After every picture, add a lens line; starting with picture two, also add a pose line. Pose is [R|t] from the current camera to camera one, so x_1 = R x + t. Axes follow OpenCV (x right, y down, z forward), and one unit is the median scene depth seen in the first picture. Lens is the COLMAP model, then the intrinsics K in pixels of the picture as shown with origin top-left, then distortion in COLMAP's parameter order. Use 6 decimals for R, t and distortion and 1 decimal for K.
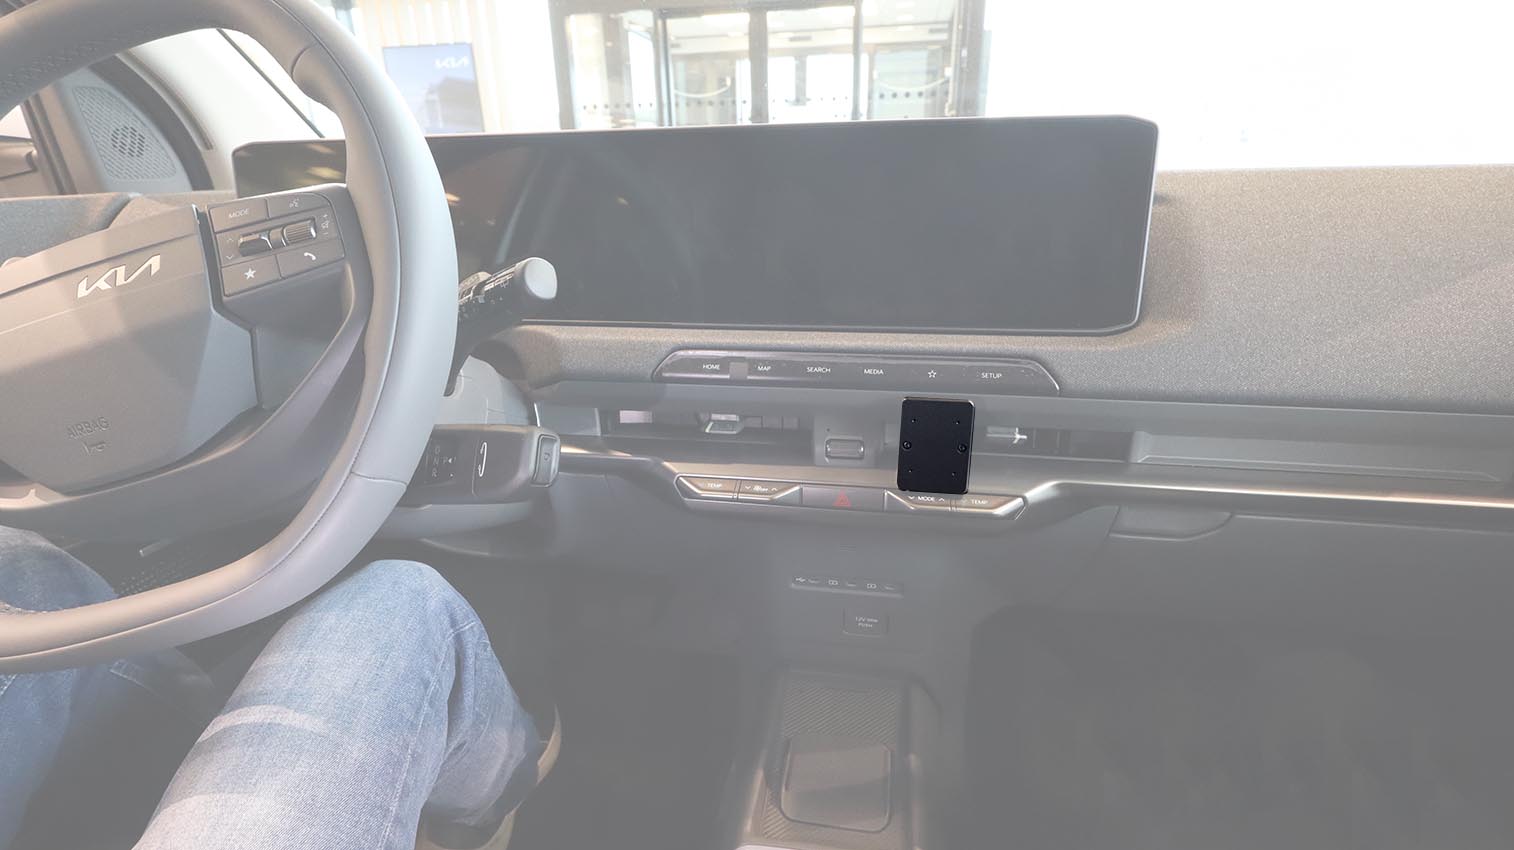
lens RADIAL K [[704.0, 0, 760.3], [0, 704.0, 426.7], [0, 0, 1]] dist [0.002337, 0.000566]
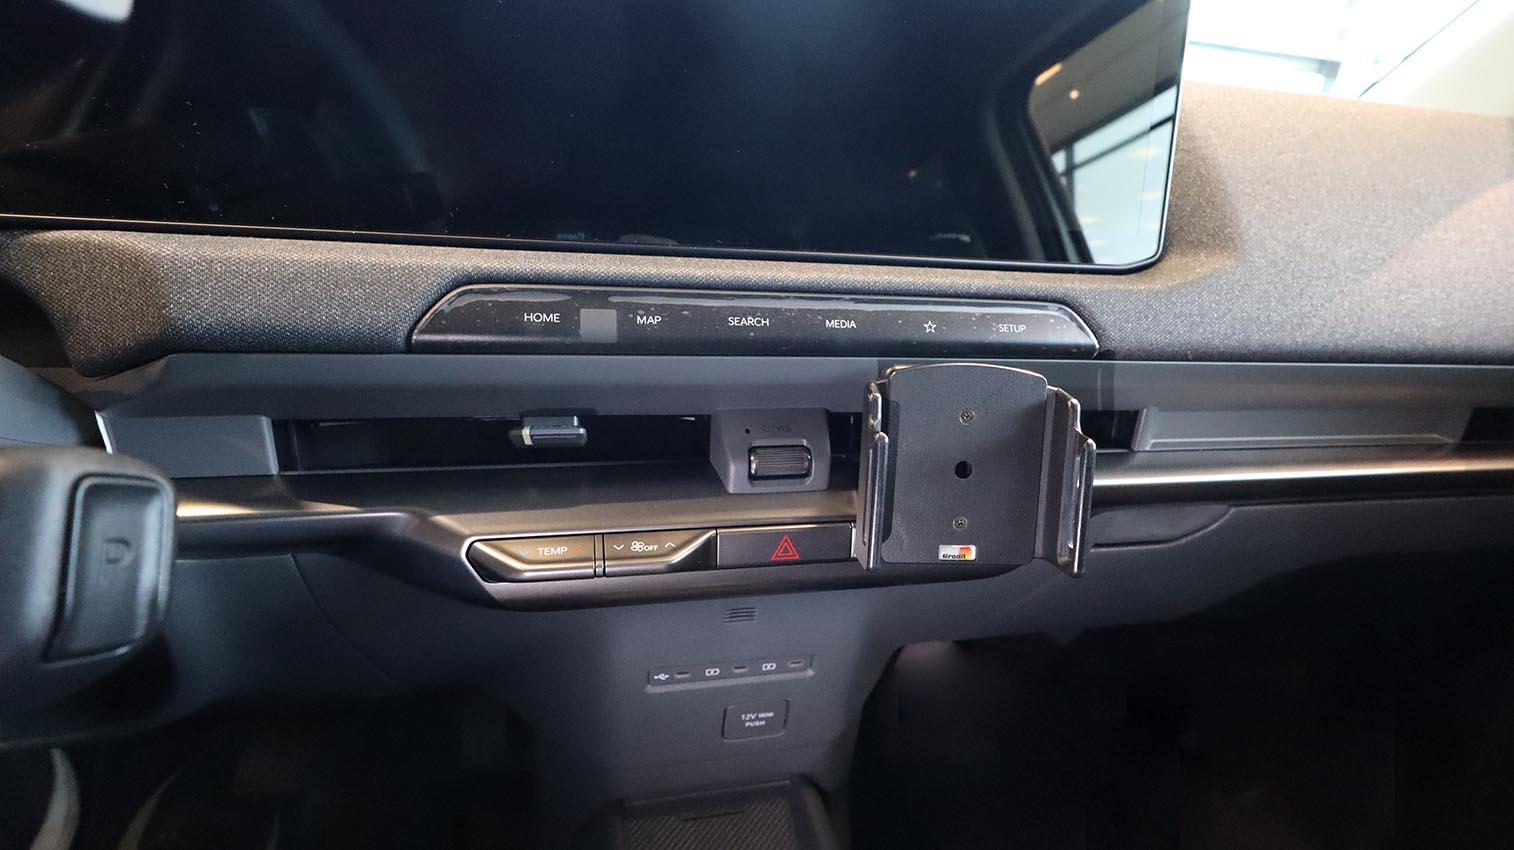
lens RADIAL K [[704.0, 0, 760.3], [0, 704.0, 426.7], [0, 0, 1]] dist [0.002337, 0.000566]
pose [[0.912297, -0.053440, 0.406028, -0.112316], [0.064631, 0.997813, -0.013889, 0.008249], [-0.404397, 0.038913, 0.913755, 0.397259]]
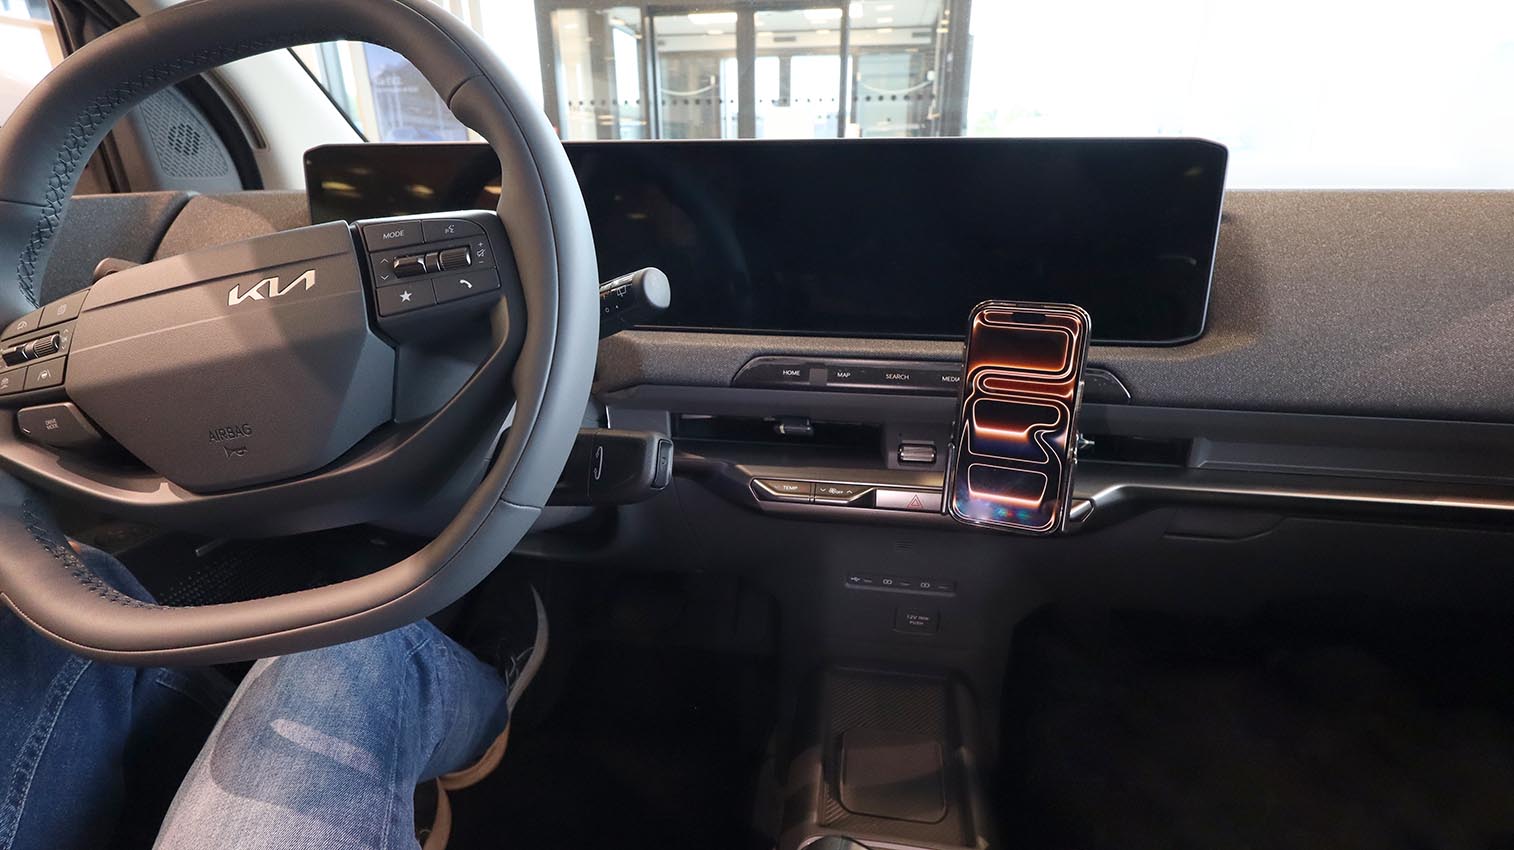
lens RADIAL K [[704.0, 0, 760.3], [0, 704.0, 426.7], [0, 0, 1]] dist [0.002337, 0.000566]
pose [[0.999421, 0.005881, 0.033520, -0.123447], [-0.005934, 0.999981, 0.001496, -0.006188], [-0.033510, -0.001694, 0.999437, -0.023187]]
